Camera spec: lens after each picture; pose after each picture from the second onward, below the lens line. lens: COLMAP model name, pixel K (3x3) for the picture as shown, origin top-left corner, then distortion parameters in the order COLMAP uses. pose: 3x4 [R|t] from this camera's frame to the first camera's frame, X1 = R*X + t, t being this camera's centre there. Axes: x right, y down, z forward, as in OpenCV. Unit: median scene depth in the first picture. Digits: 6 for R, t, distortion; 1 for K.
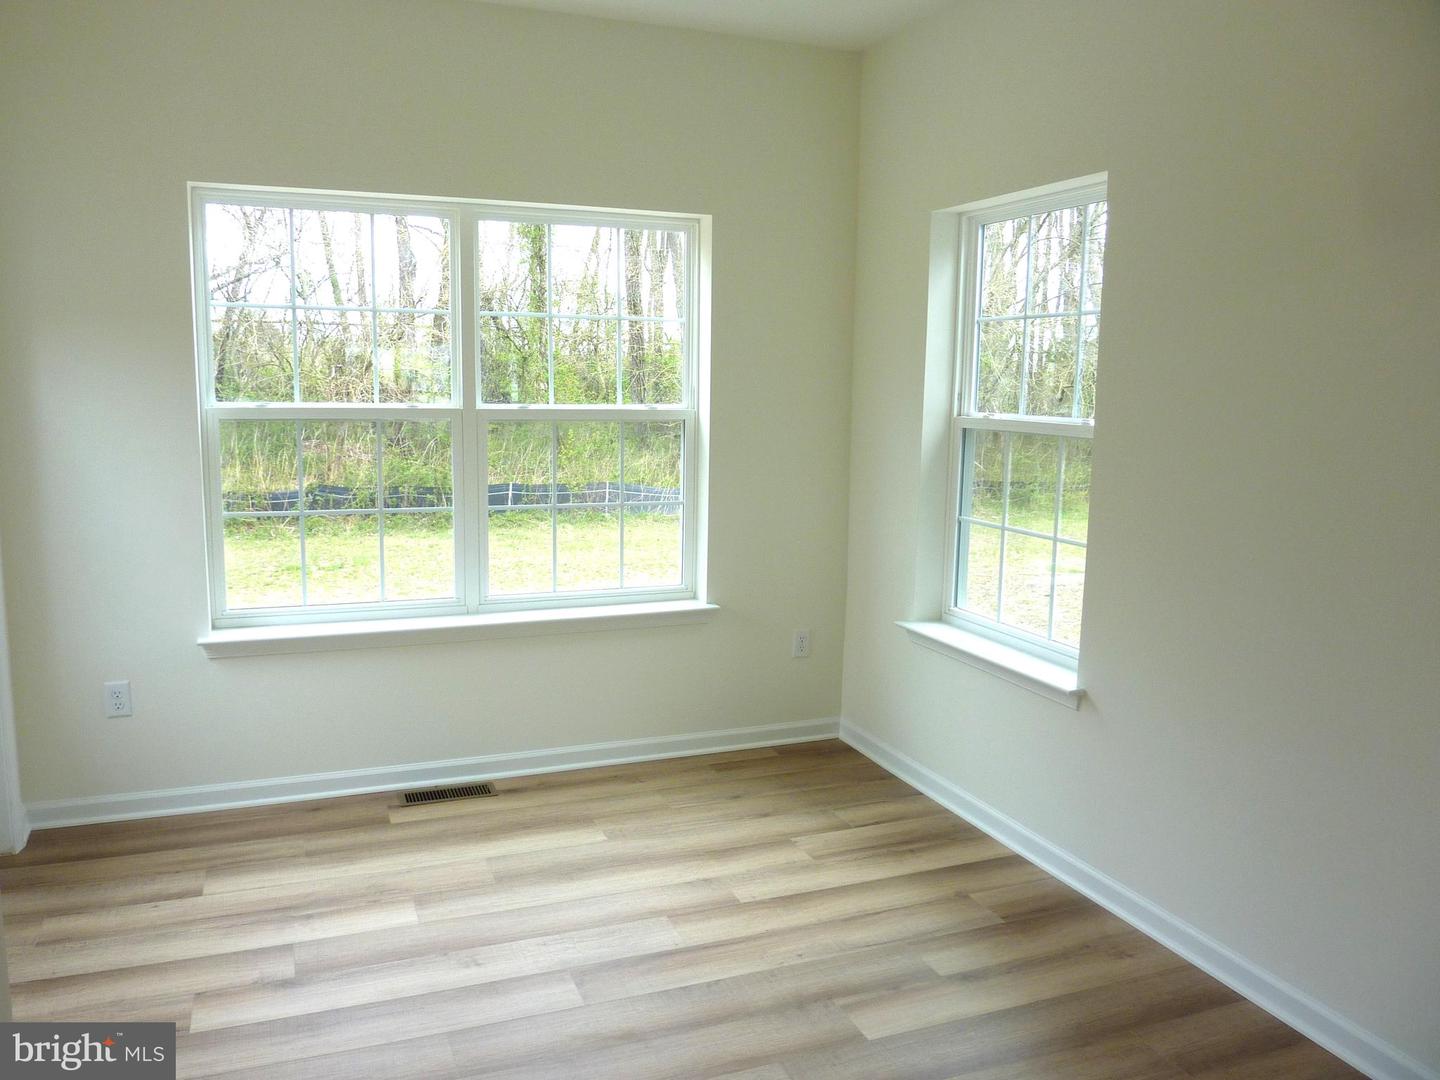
lens RADIAL K [[1165.0, 0, 691.8], [0, 1165.0, 524.5], [0, 0, 1]] dist [-0.001718, -0.000971]
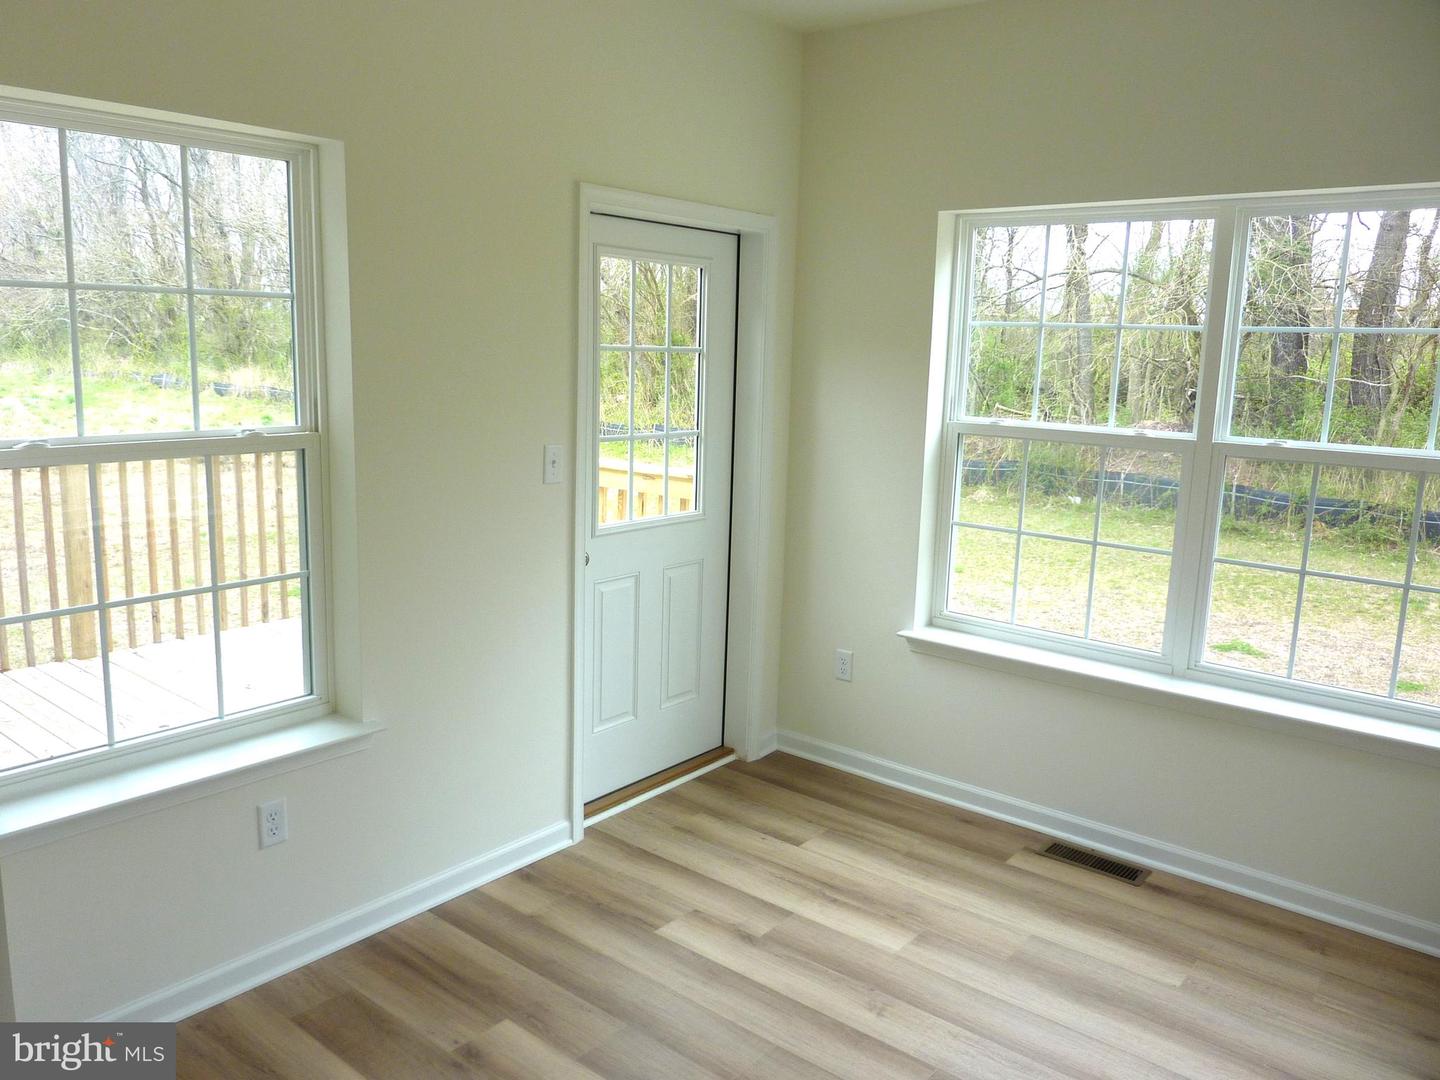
lens RADIAL K [[1150.6, 0, 720.0], [0, 1150.6, 540.0], [0, 0, 1]] dist [-0.001153, 0.048184]
pose [[0.482994, 0.150848, -0.862532, 0.411550], [-0.134852, 0.986112, 0.096947, -0.067054], [0.865177, 0.069489, 0.496628, 0.308011]]
